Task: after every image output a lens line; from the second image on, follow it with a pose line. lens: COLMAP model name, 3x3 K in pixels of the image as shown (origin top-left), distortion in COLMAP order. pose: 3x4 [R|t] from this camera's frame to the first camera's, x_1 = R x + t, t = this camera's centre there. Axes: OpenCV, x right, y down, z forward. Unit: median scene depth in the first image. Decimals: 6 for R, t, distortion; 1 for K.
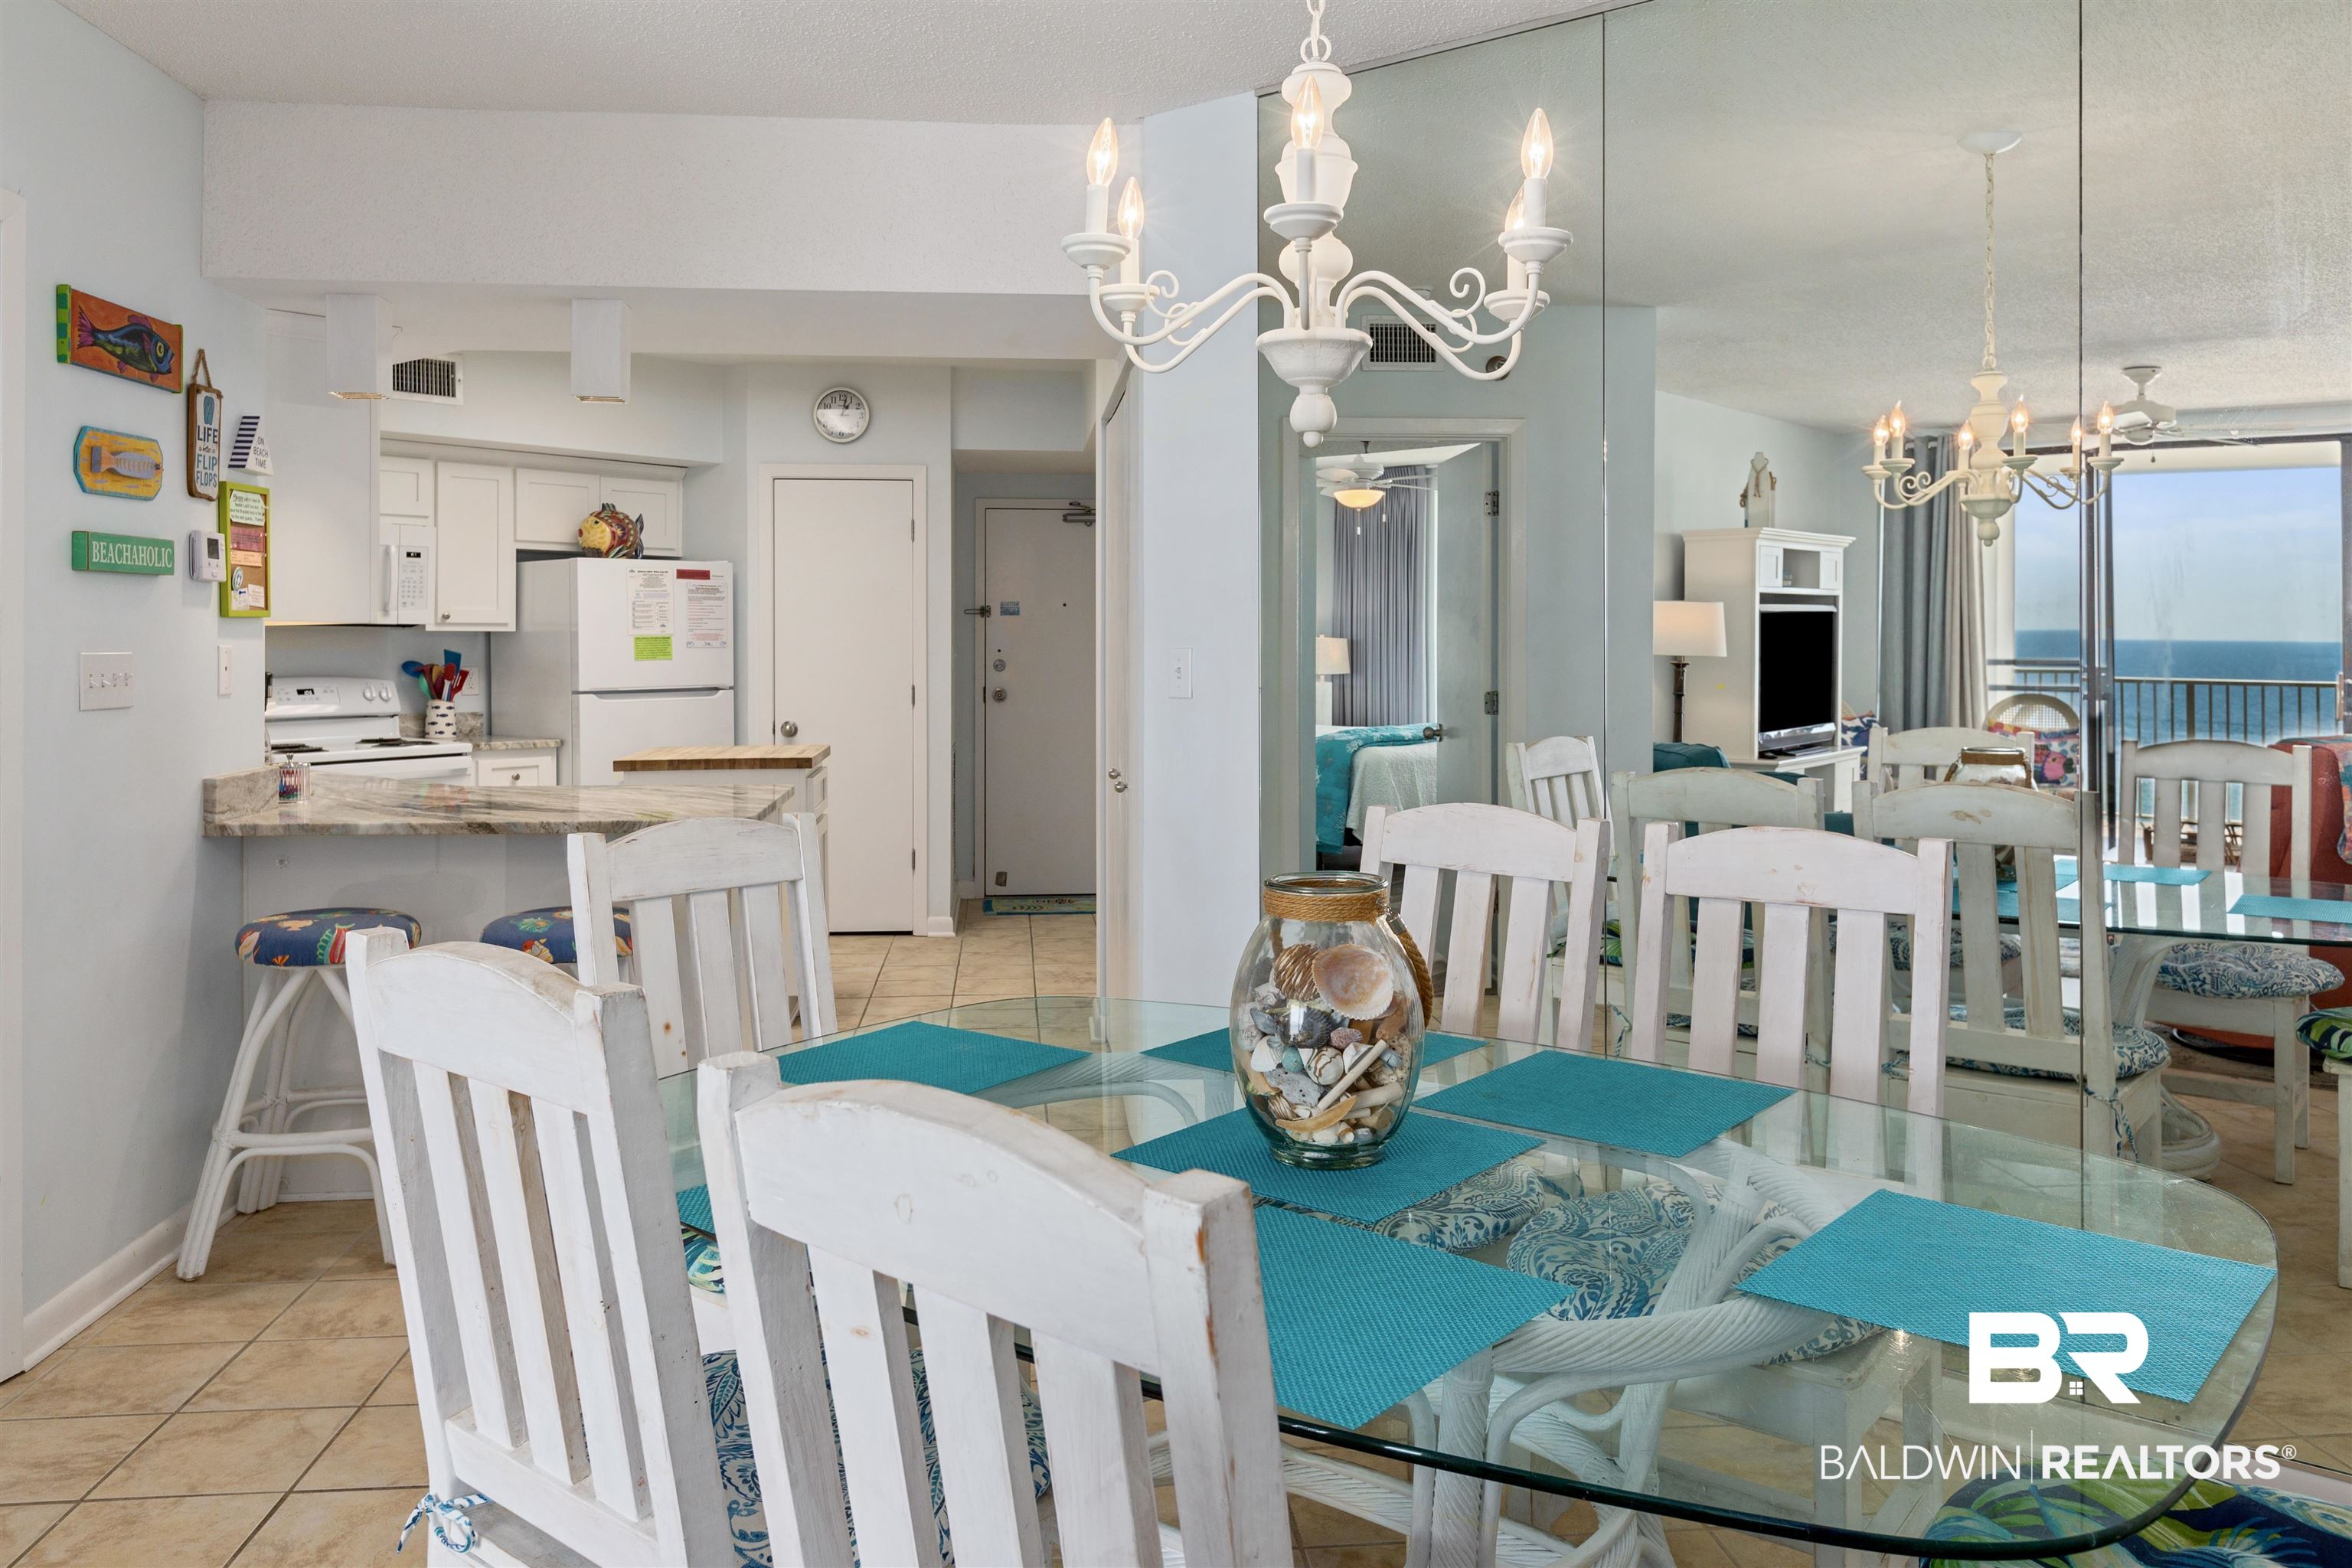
lens RADIAL K [[1734.6, 0, 1176.0], [0, 1734.6, 784.0], [0, 0, 1]] dist [-0.000816, 0.000177]
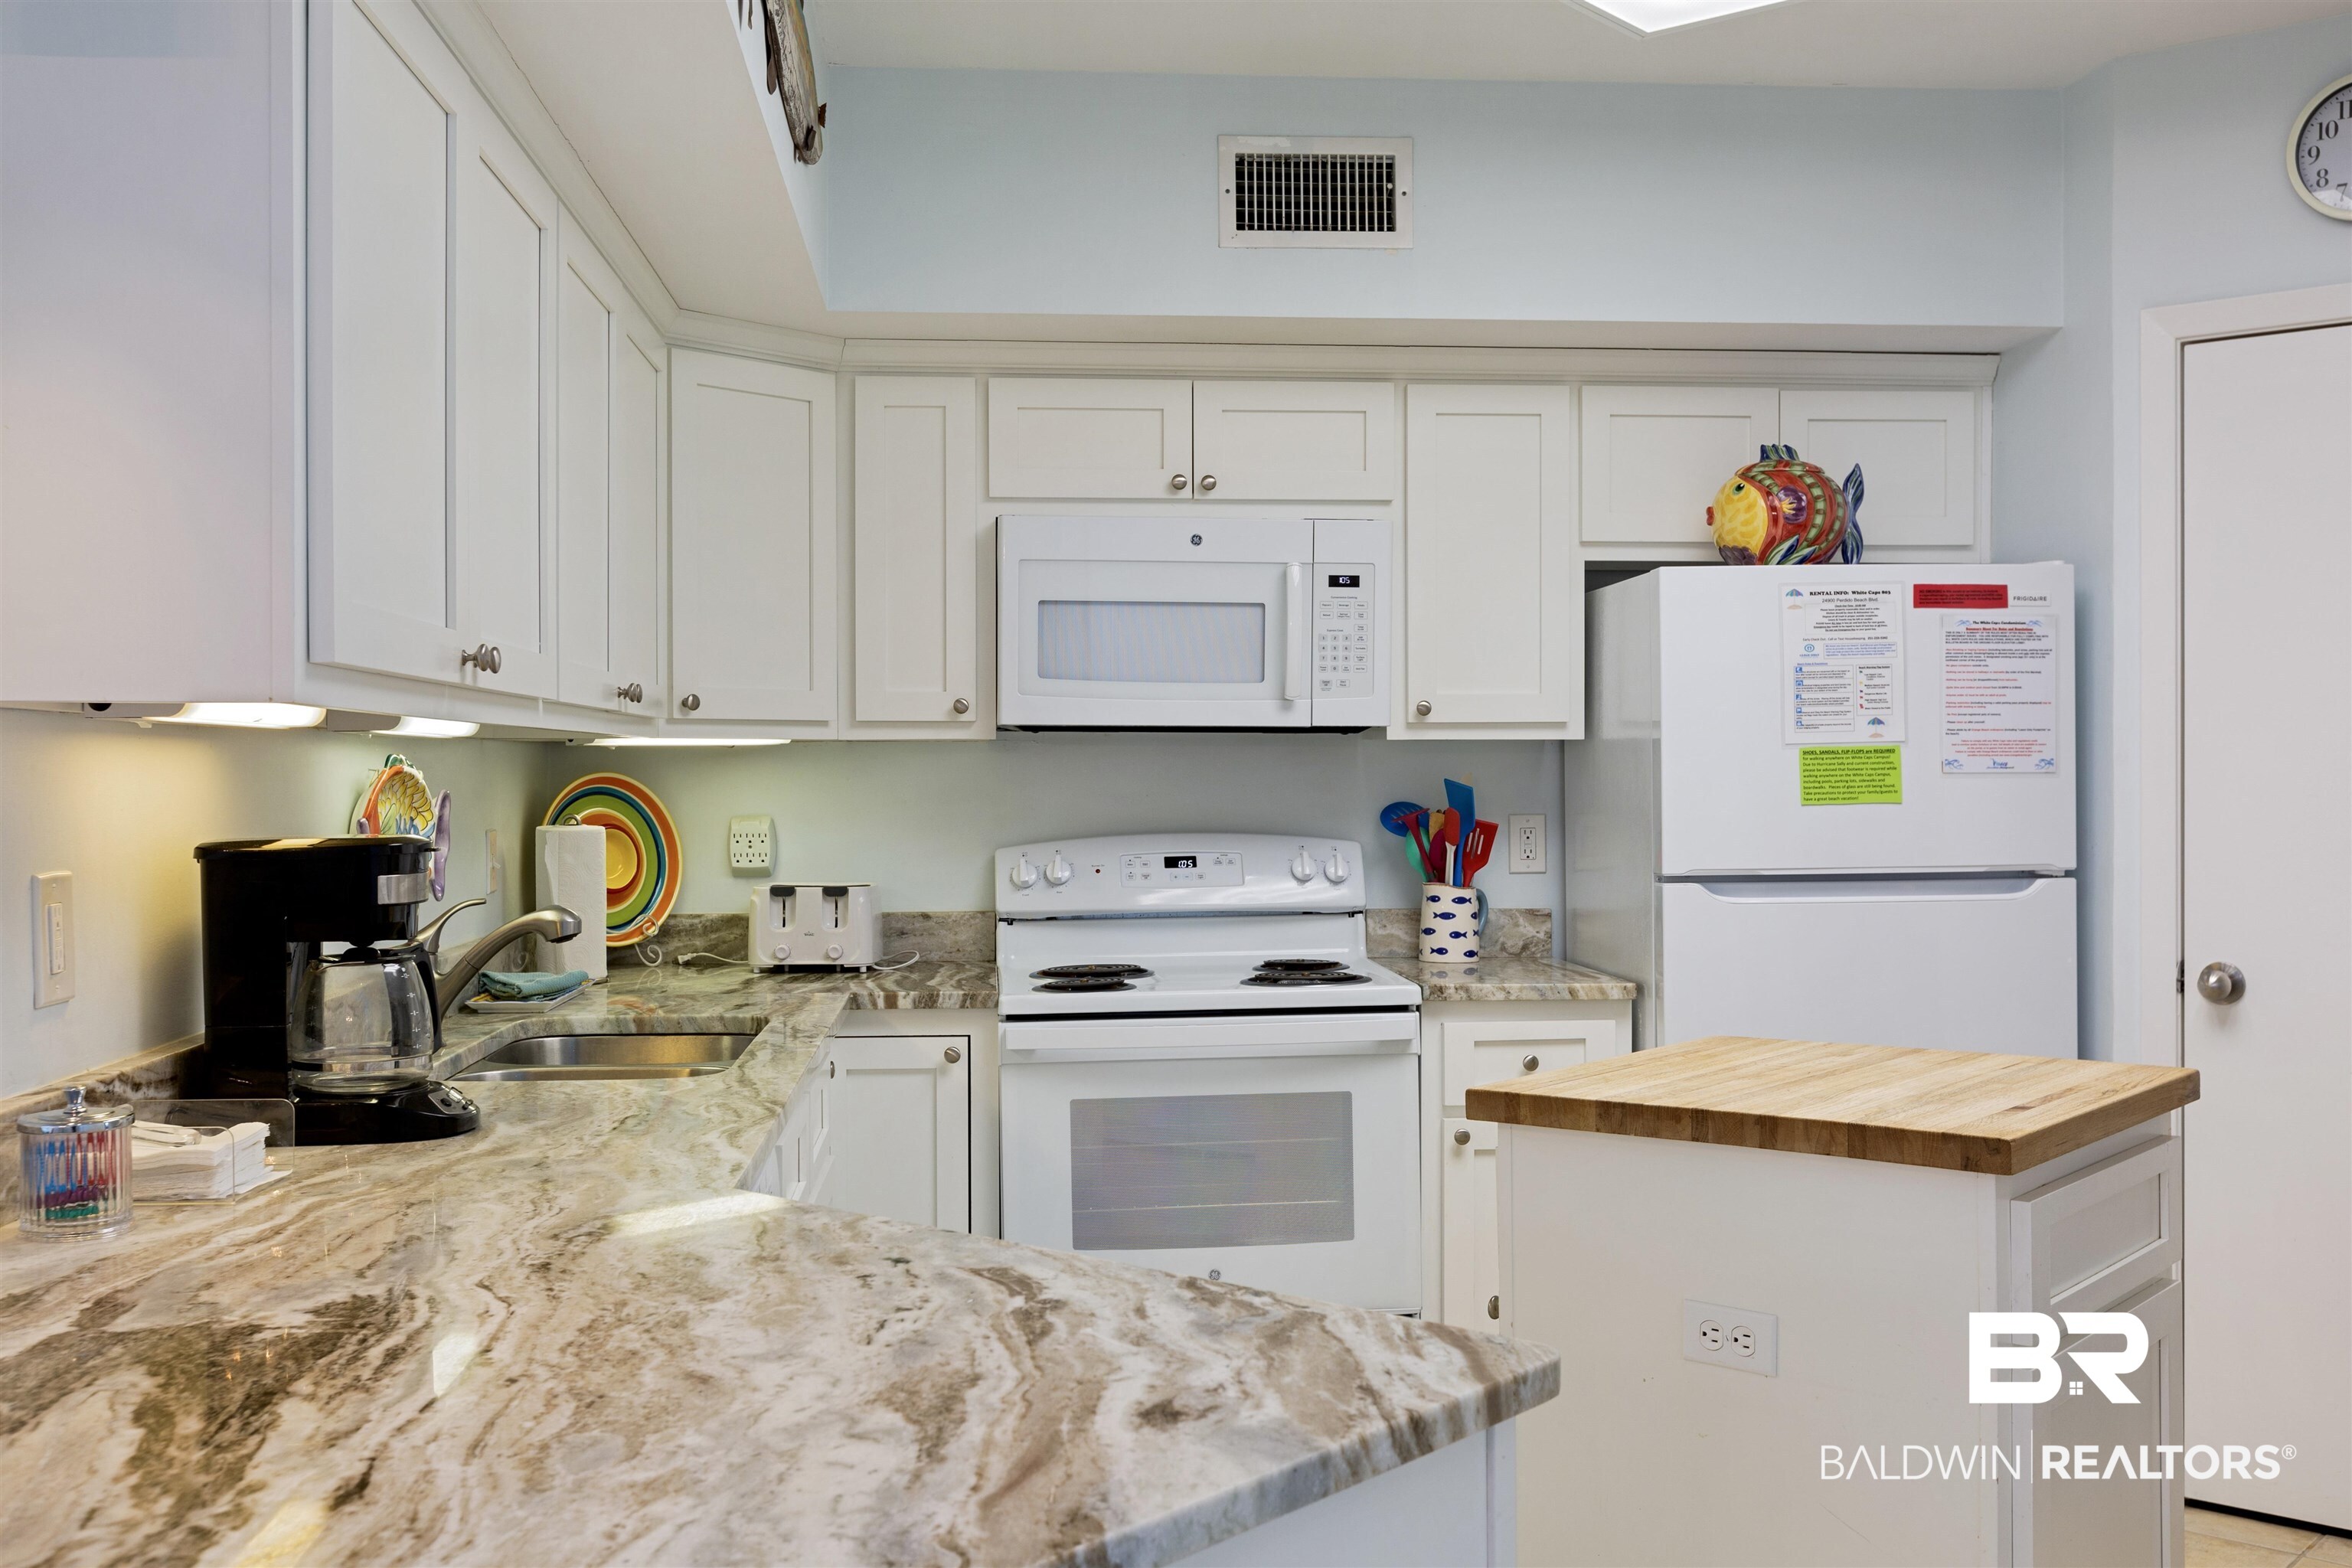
lens RADIAL K [[2261.1, 0, 1176.0], [0, 2261.1, 784.0], [0, 0, 1]] dist [0.004044, 0.006585]
pose [[0.697172, 0.001197, -0.716903, -0.024765], [-0.054369, 0.997207, -0.051207, -0.039734], [0.714839, 0.074677, 0.695290, 0.507086]]
